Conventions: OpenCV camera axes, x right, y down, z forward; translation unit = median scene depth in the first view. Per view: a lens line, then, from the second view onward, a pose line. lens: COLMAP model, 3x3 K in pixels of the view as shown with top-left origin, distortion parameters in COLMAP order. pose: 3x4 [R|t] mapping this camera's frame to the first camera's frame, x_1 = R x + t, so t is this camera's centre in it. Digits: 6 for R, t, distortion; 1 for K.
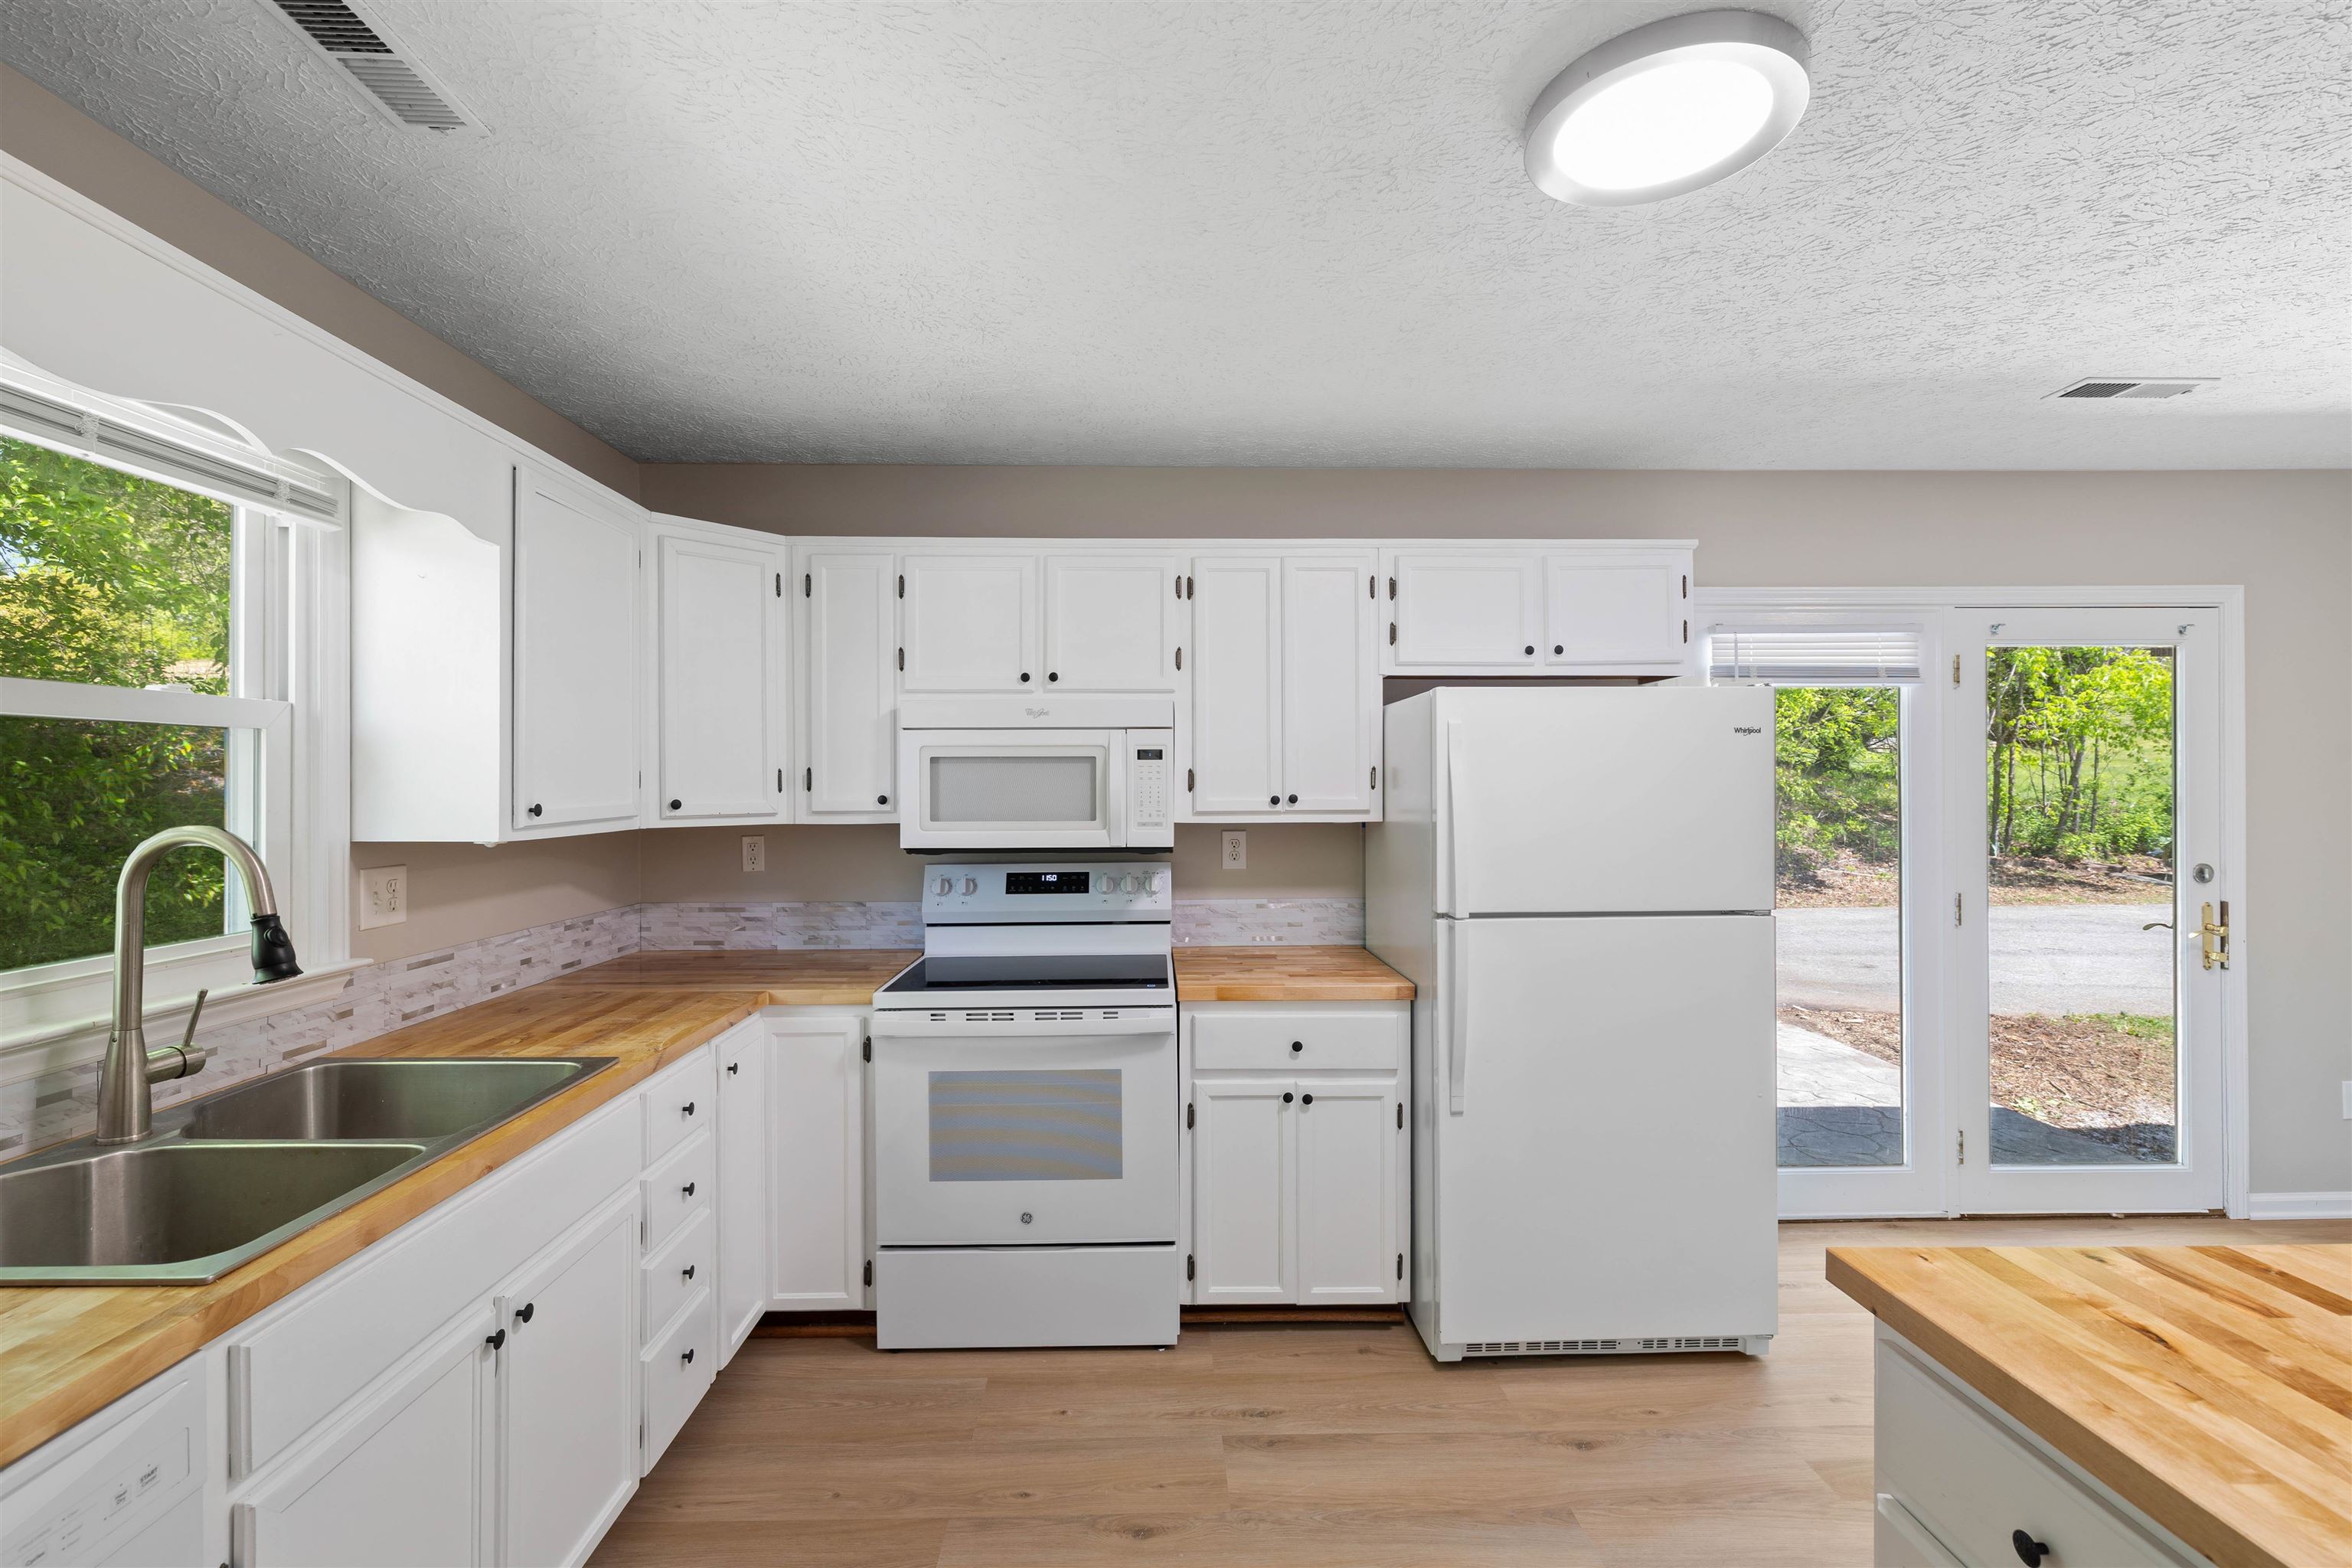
lens RADIAL K [[997.5, 0, 1161.4], [0, 997.5, 783.0], [0, 0, 1]] dist [-0.000714, 0.000125]
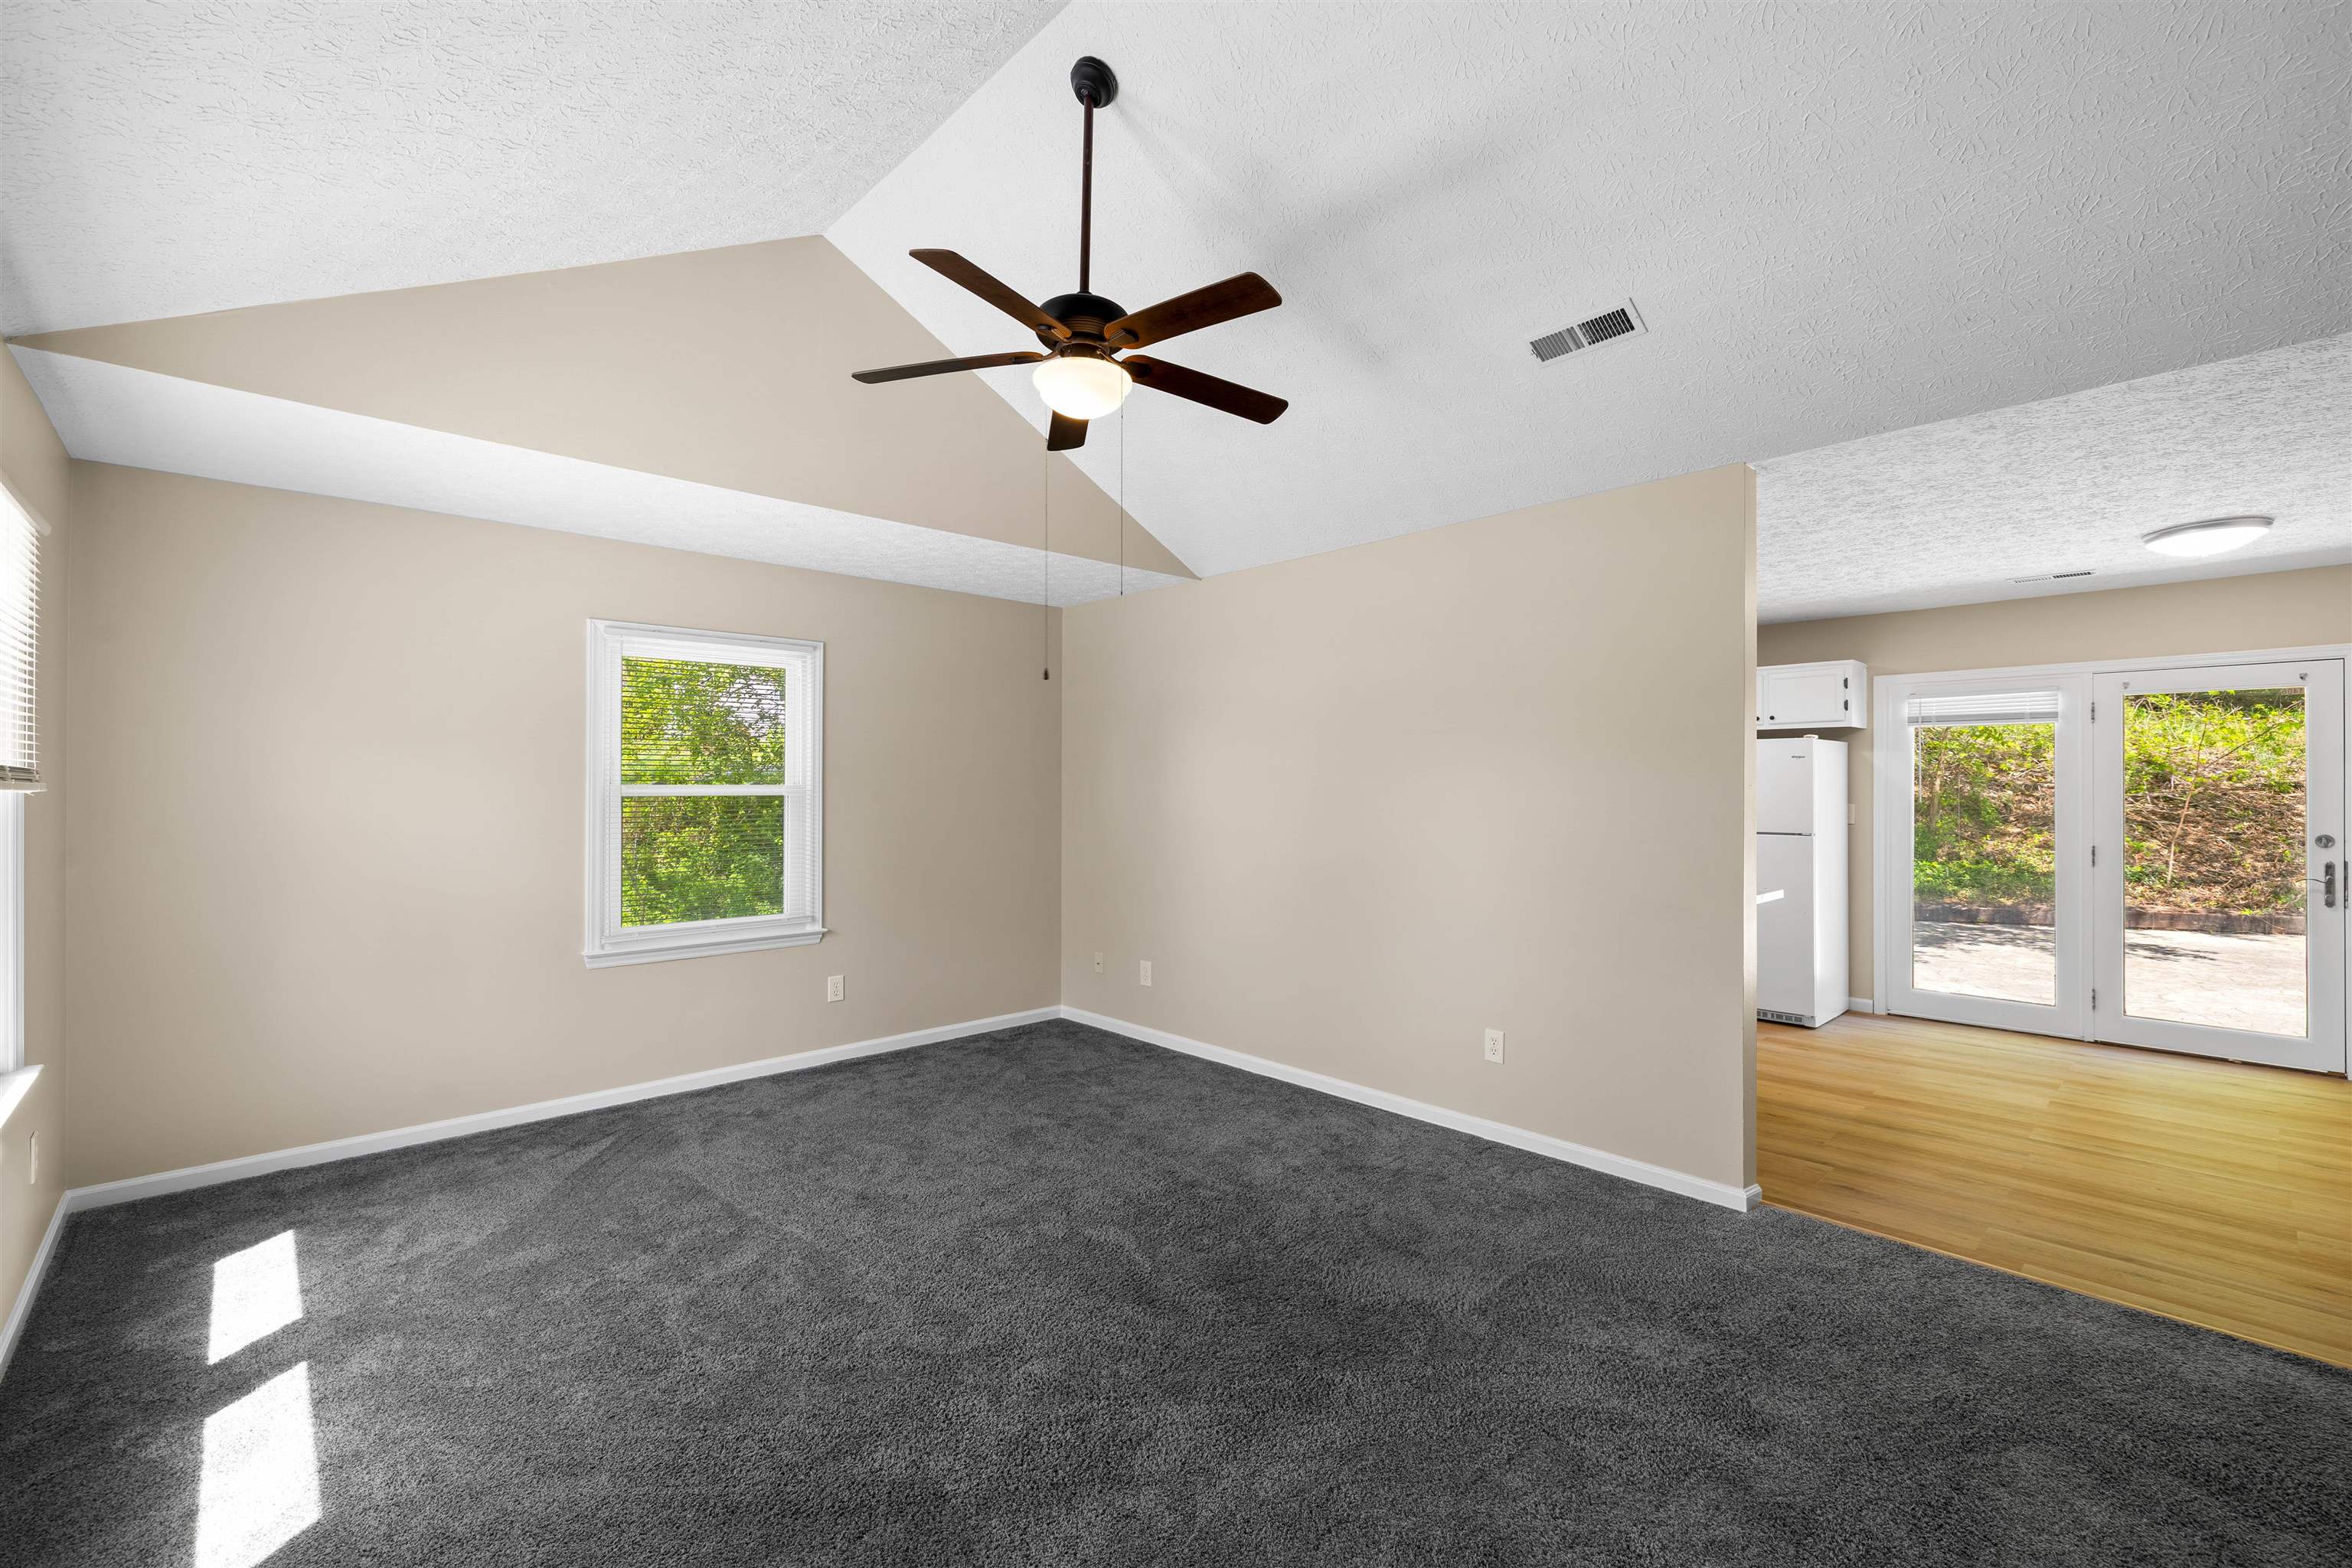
lens RADIAL K [[994.5, 0, 1175.3], [0, 994.5, 776.3], [0, 0, 1]] dist [-0.001952, -0.000170]
pose [[0.668246, -0.001558, -0.743939, 1.287629], [-0.002868, 0.999985, -0.004671, 0.008604], [0.743935, 0.005255, 0.668231, -1.588802]]
